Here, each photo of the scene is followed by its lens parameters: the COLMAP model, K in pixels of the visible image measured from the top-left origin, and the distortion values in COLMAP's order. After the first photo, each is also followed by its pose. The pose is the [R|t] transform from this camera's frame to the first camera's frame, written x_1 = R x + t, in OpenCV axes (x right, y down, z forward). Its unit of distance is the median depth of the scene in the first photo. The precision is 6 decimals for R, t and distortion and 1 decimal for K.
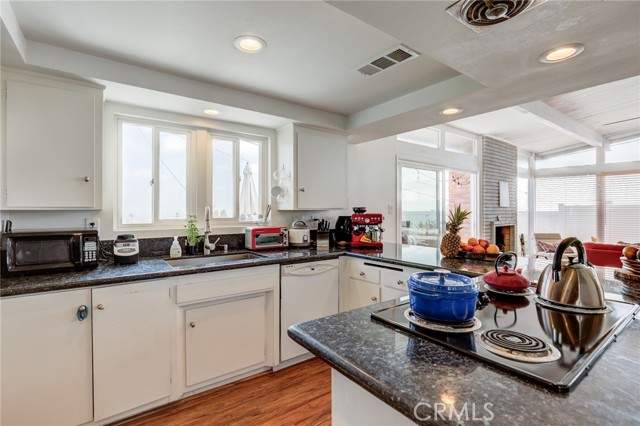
lens RADIAL K [[298.7, 0, 318.6], [0, 298.7, 211.1], [0, 0, 1]] dist [-0.010768, 0.001404]
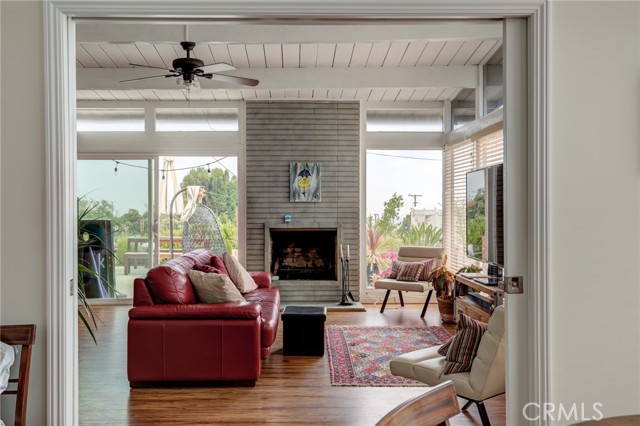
lens RADIAL K [[582.6, 0, 291.5], [0, 582.6, 211.4], [0, 0, 1]] dist [0.041824, 0.001472]
pose [[0.818181, -0.000058, -0.574960, 1.287098], [0.002412, 0.999992, 0.003332, 0.002541], [0.574955, -0.004113, 0.818175, -0.054159]]
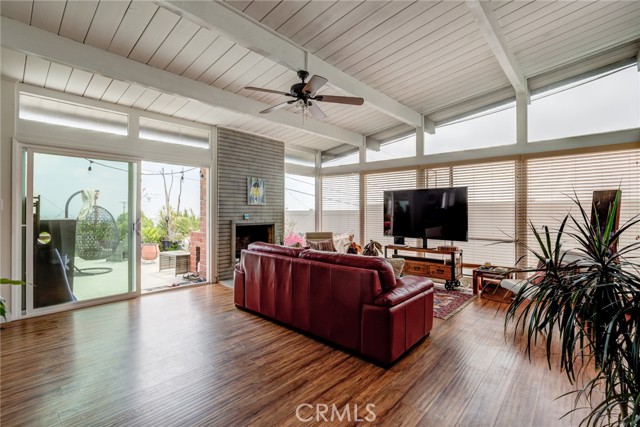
lens RADIAL K [[298.7, 0, 322.1], [0, 298.7, 211.2], [0, 0, 1]] dist [-0.010768, 0.001404]
pose [[0.976817, 0.001667, 0.214071, 0.605020], [-0.001885, 0.999998, 0.000813, 0.004484], [-0.214069, -0.001198, 0.976818, 0.033118]]
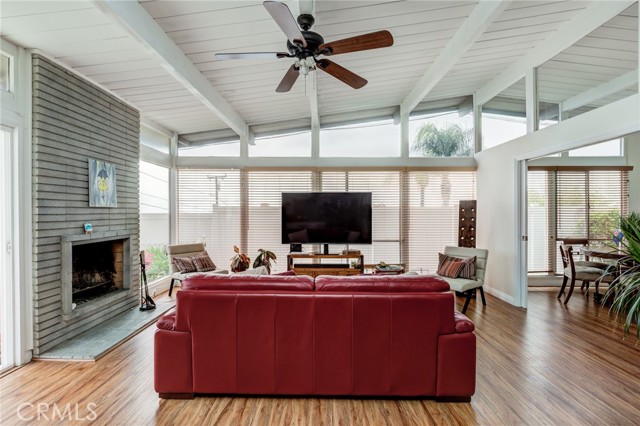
lens RADIAL K [[298.7, 0, 322.7], [0, 298.7, 213.1], [0, 0, 1]] dist [-0.010768, 0.001404]
pose [[0.587890, -0.003379, 0.808934, 0.402198], [-0.001182, 0.999987, 0.005036, -0.006022], [-0.808940, -0.003917, 0.587878, 0.328348]]
